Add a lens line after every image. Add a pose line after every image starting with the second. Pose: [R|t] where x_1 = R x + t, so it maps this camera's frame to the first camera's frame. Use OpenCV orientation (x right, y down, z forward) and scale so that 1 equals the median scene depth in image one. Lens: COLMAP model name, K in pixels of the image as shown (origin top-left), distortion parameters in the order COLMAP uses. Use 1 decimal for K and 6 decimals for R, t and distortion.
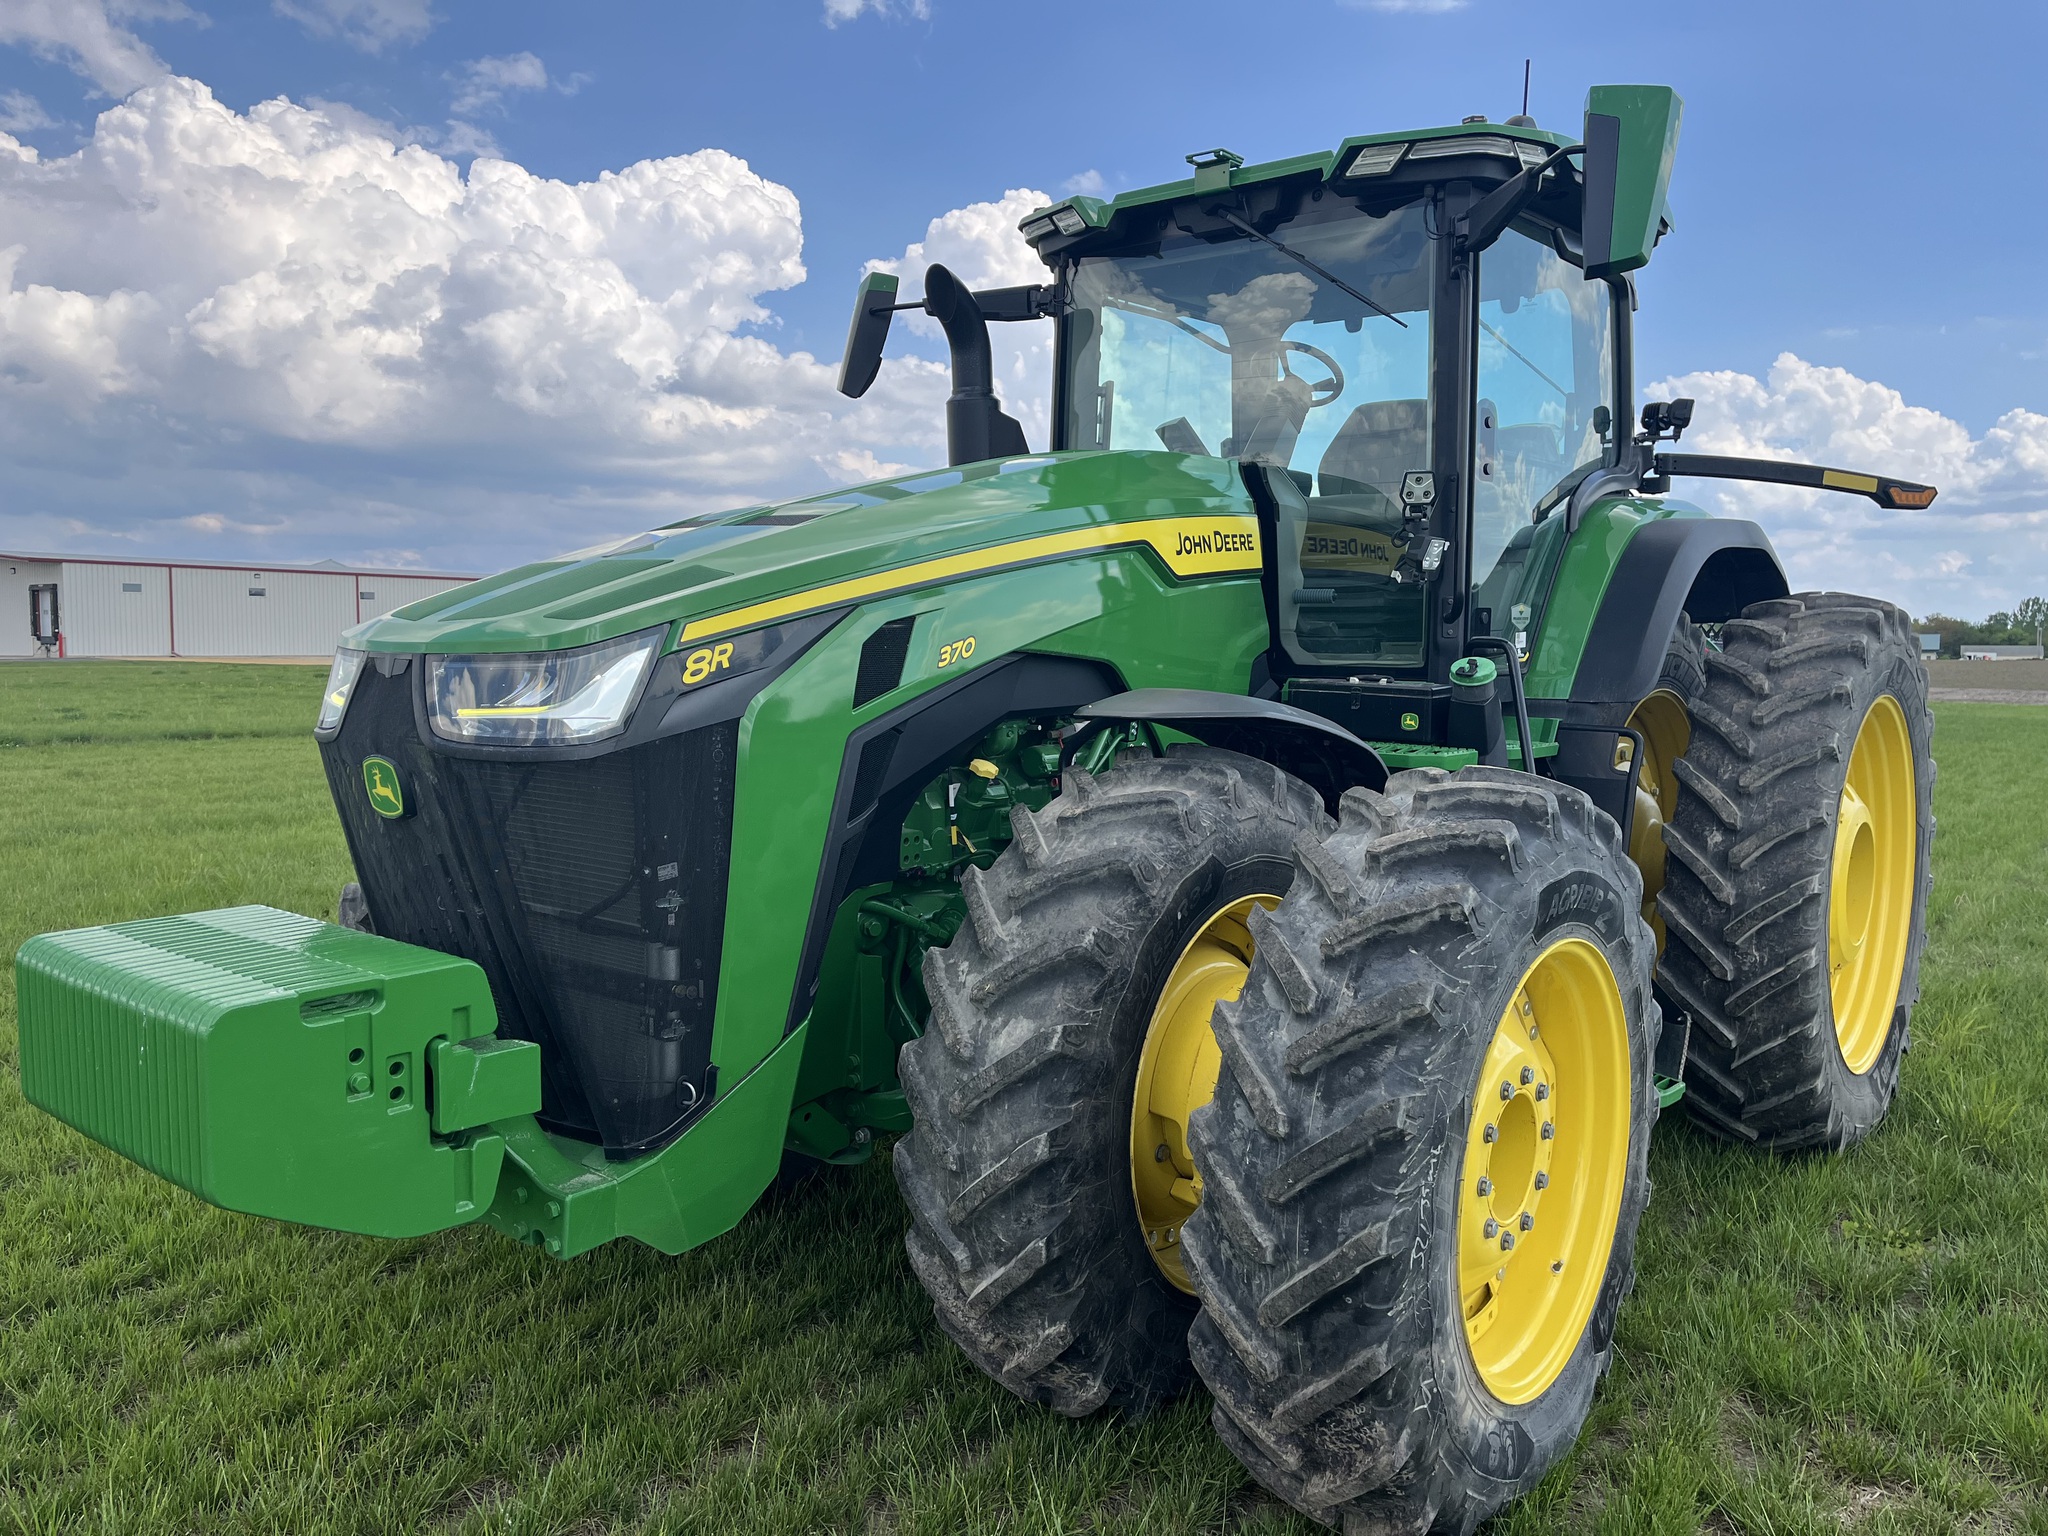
lens RADIAL K [[1550.2, 0, 1035.5], [0, 1550.2, 755.8], [0, 0, 1]] dist [0.069926, -0.095625]
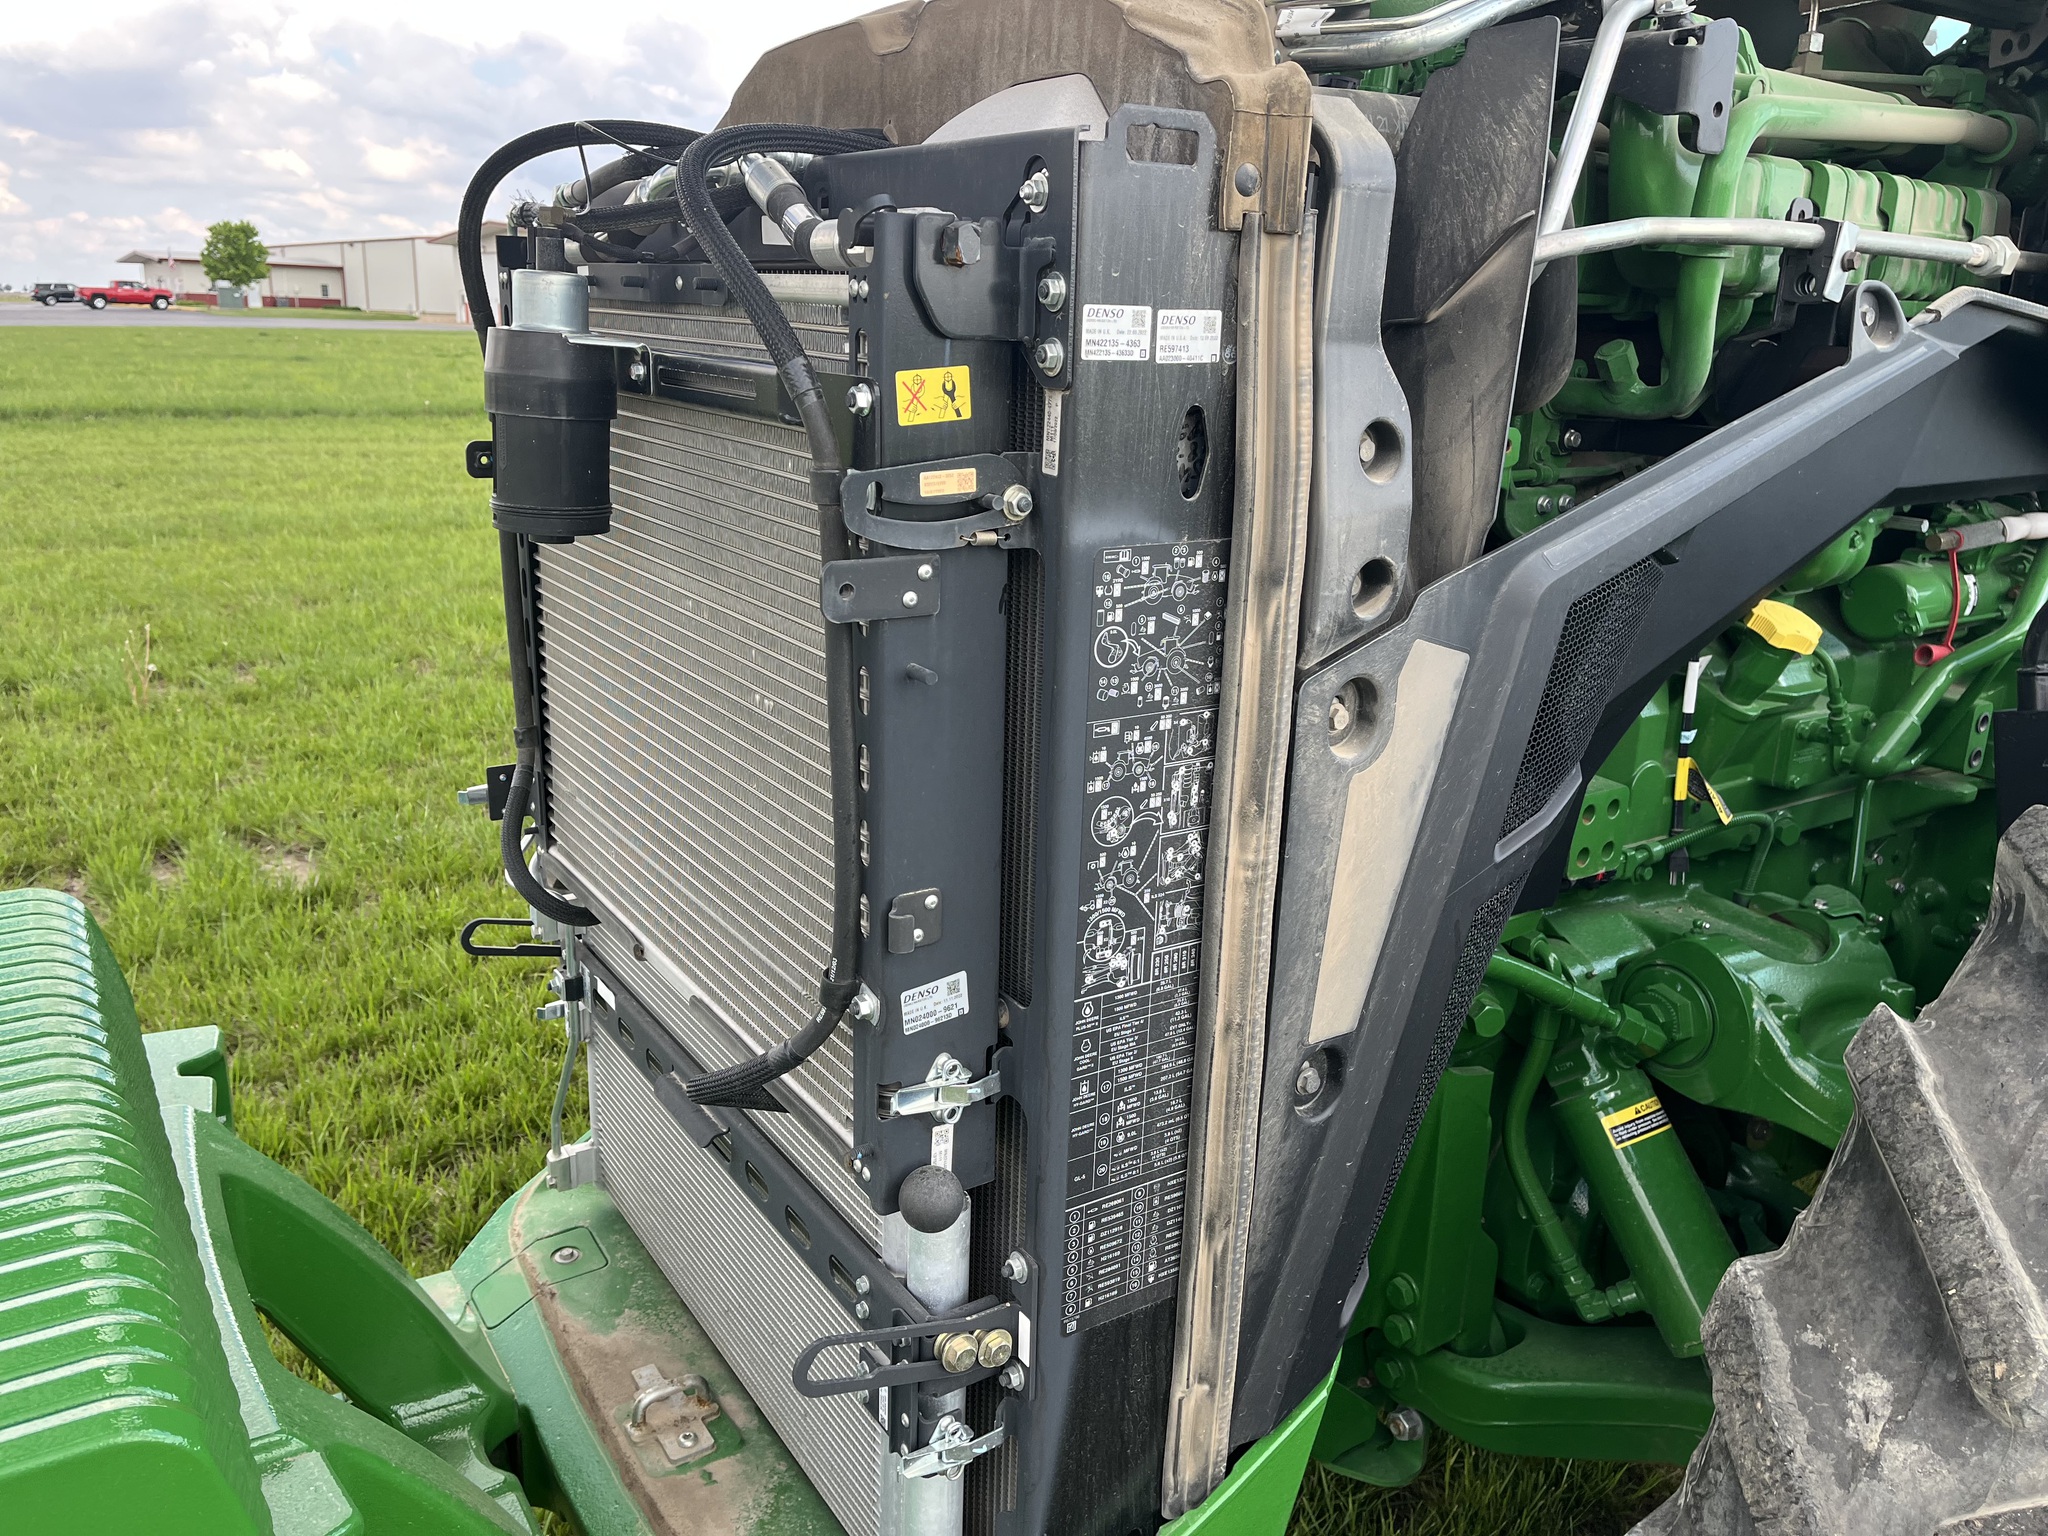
lens RADIAL K [[1550.2, 0, 1032.5], [0, 1550.2, 763.1], [0, 0, 1]] dist [0.069926, -0.095625]
pose [[0.954912, 0.100037, -0.279528, -0.107898], [-0.045066, 0.979453, 0.196575, -0.029907], [0.293449, -0.175115, 0.939799, 0.578841]]
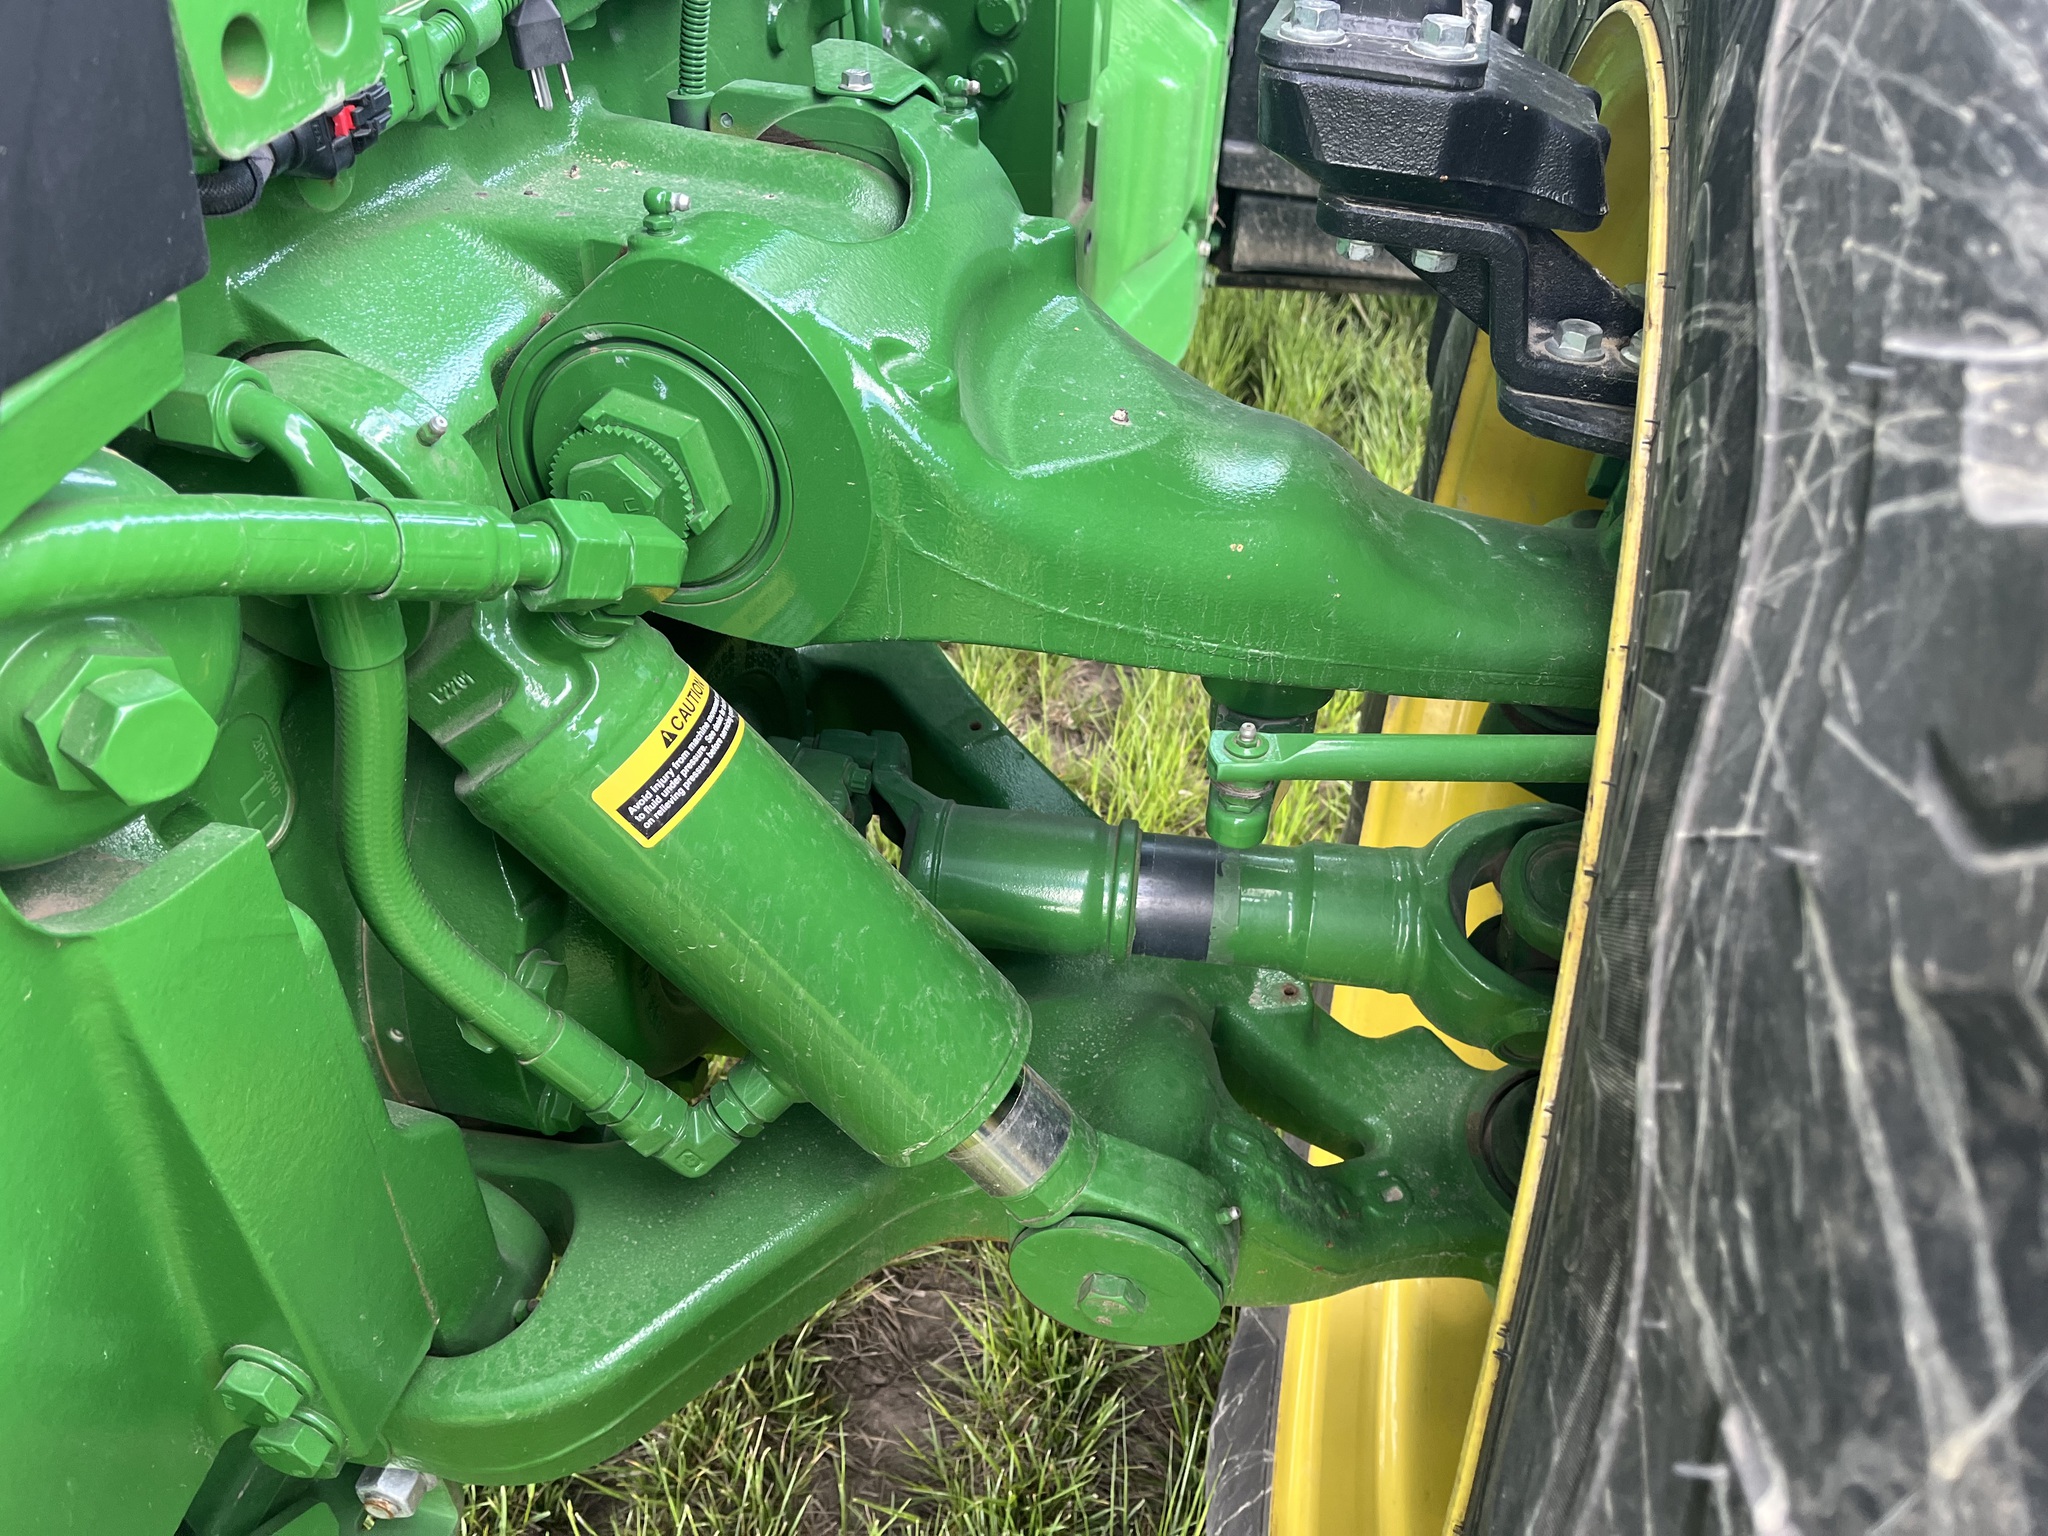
lens RADIAL K [[1550.2, 0, 1019.6], [0, 1550.2, 758.6], [0, 0, 1]] dist [0.069926, -0.095625]
pose [[0.904983, -0.259080, 0.337467, -0.084040], [0.013060, 0.809746, 0.586635, 0.040867], [-0.425248, -0.526487, 0.736190, 0.858612]]
